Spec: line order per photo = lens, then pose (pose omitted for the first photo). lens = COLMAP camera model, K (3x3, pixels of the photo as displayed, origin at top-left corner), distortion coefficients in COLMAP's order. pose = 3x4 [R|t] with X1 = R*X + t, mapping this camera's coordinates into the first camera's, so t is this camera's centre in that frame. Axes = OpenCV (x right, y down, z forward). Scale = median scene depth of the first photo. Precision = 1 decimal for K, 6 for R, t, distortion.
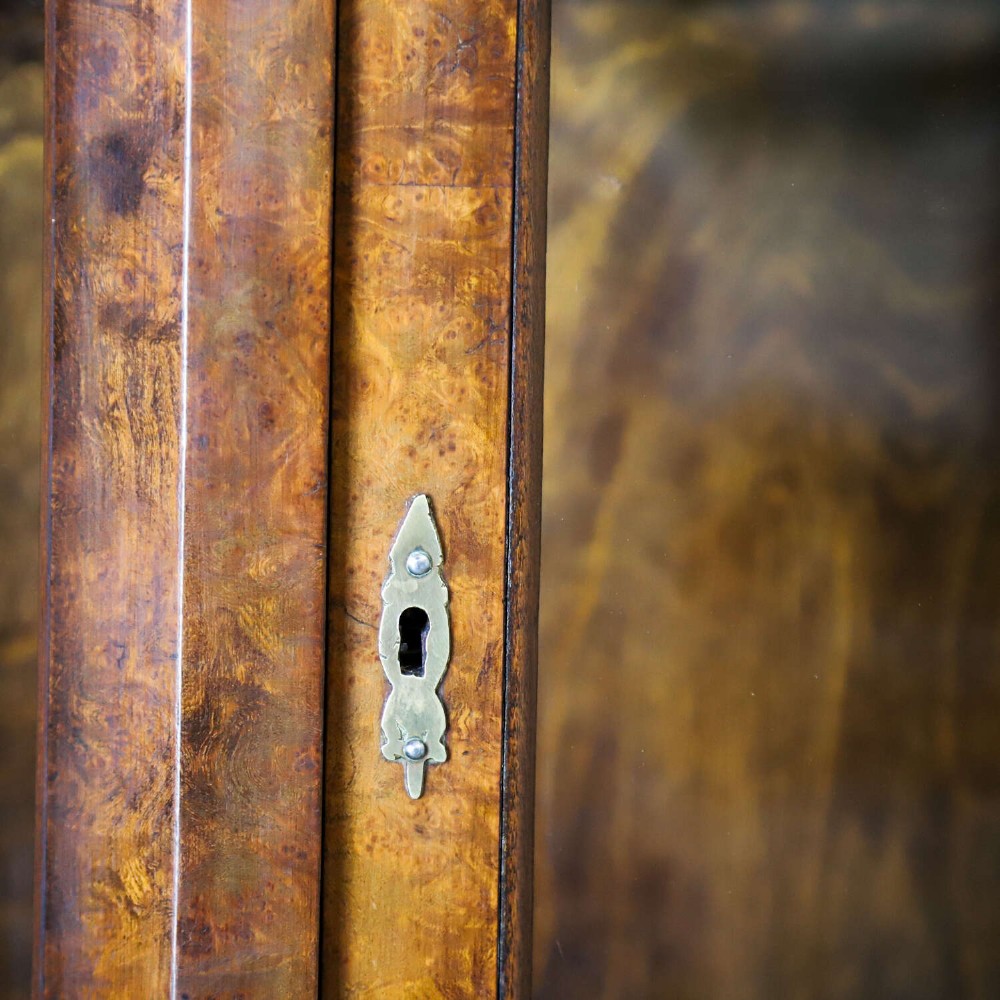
lens RADIAL K [[2697.7, 0, 502.6], [0, 2697.7, 454.8], [0, 0, 1]] dist [0.170636, 0.854838]
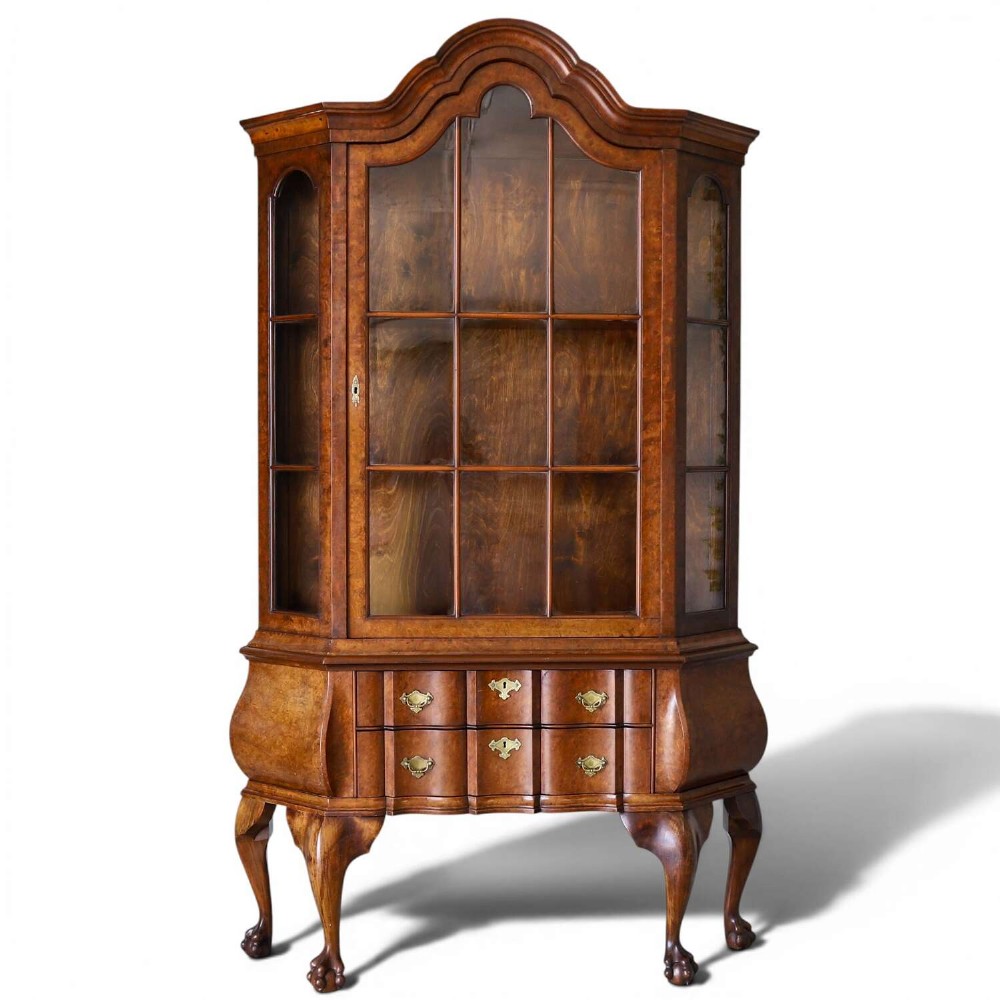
lens RADIAL K [[1618.9, 0, 551.4], [0, 1618.9, 546.0], [0, 0, 1]] dist [-0.107143, 0.095648]
pose [[0.998793, -0.017238, -0.045995, 0.931376], [0.016963, 0.999836, -0.006361, 0.680143], [0.046097, 0.005573, 0.998921, -4.787216]]
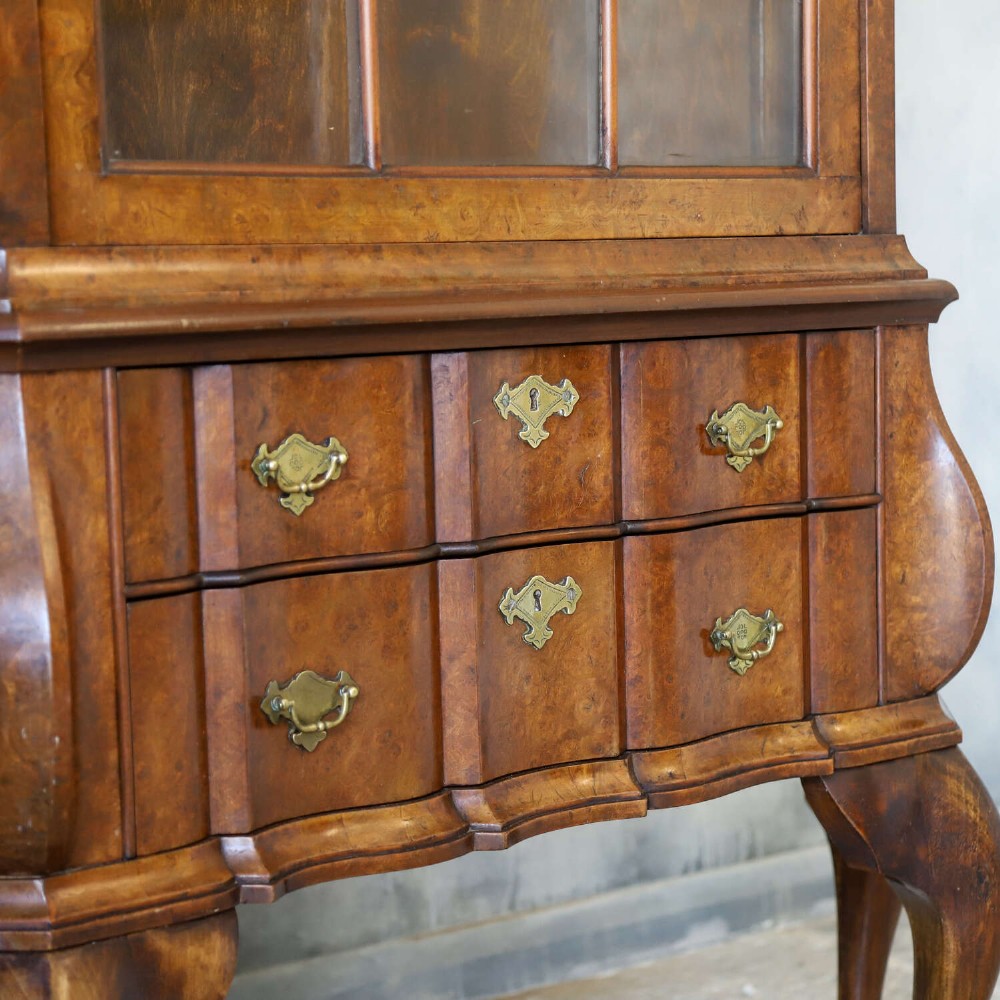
lens RADIAL K [[2591.8, 0, 500.1], [0, 2591.8, 523.6], [0, 0, 1]] dist [0.161501, 0.474277]
pose [[0.823291, -0.100308, 0.558686, -1.126105], [0.079518, 0.994937, 0.061453, 1.105199], [-0.562022, -0.006168, 0.827099, -1.205116]]
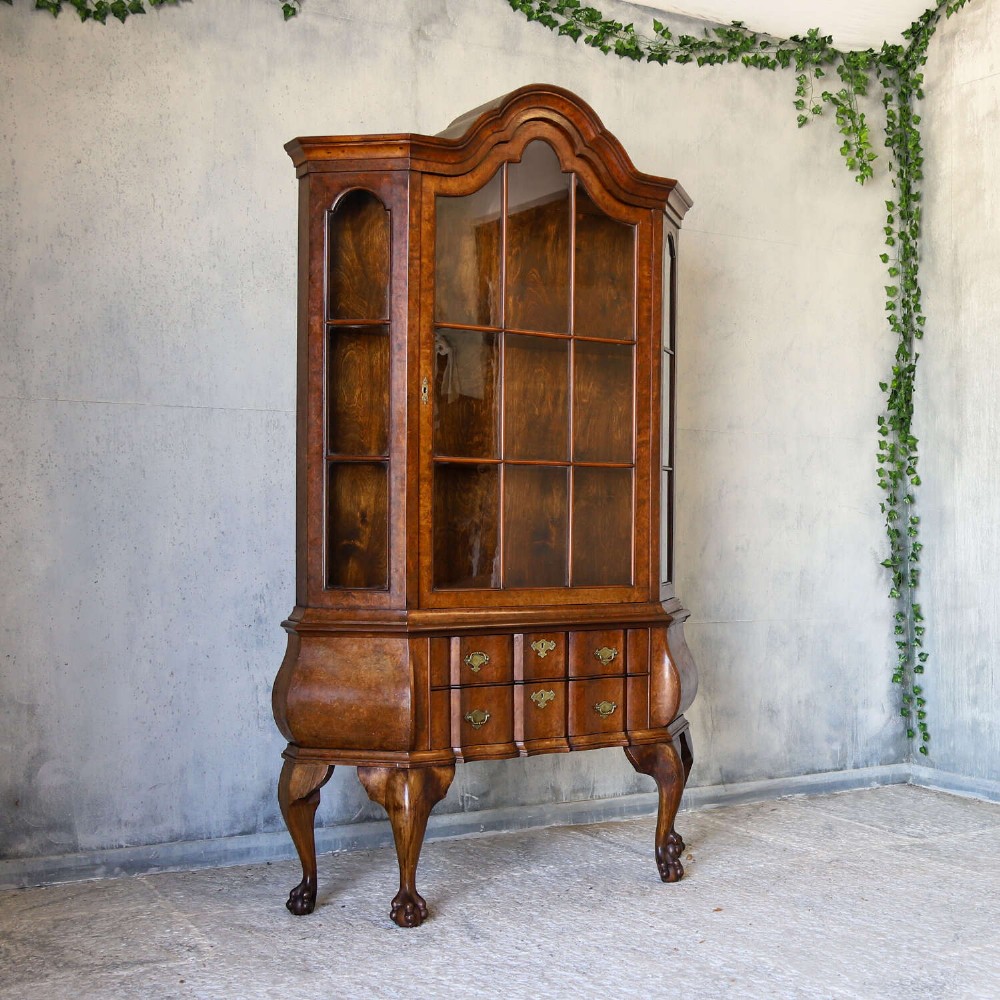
lens RADIAL K [[1515.2, 0, 767.4], [0, 1515.2, 587.7], [0, 0, 1]] dist [-0.115597, 0.097605]
pose [[0.848765, -0.038332, 0.527380, -2.123912], [0.040770, 0.999144, 0.007006, 0.891544], [-0.527197, 0.015555, 0.849601, -4.962805]]
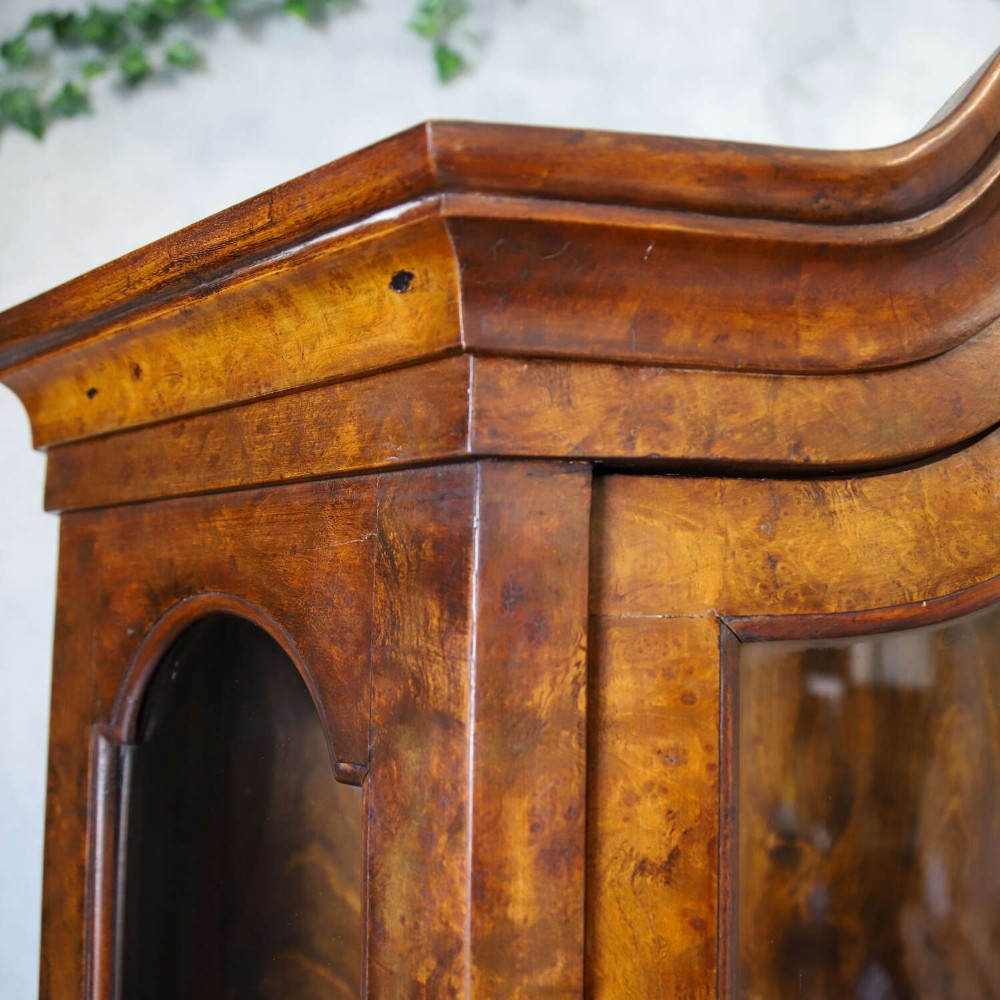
lens RADIAL K [[986.0, 0, 611.0], [0, 986.0, 514.7], [0, 0, 1]] dist [-0.115382, 0.030237]
pose [[0.998407, -0.003198, 0.056338, -0.060881], [0.013215, 0.983880, -0.178343, -0.709171], [-0.054859, 0.178803, 0.982354, 0.475894]]
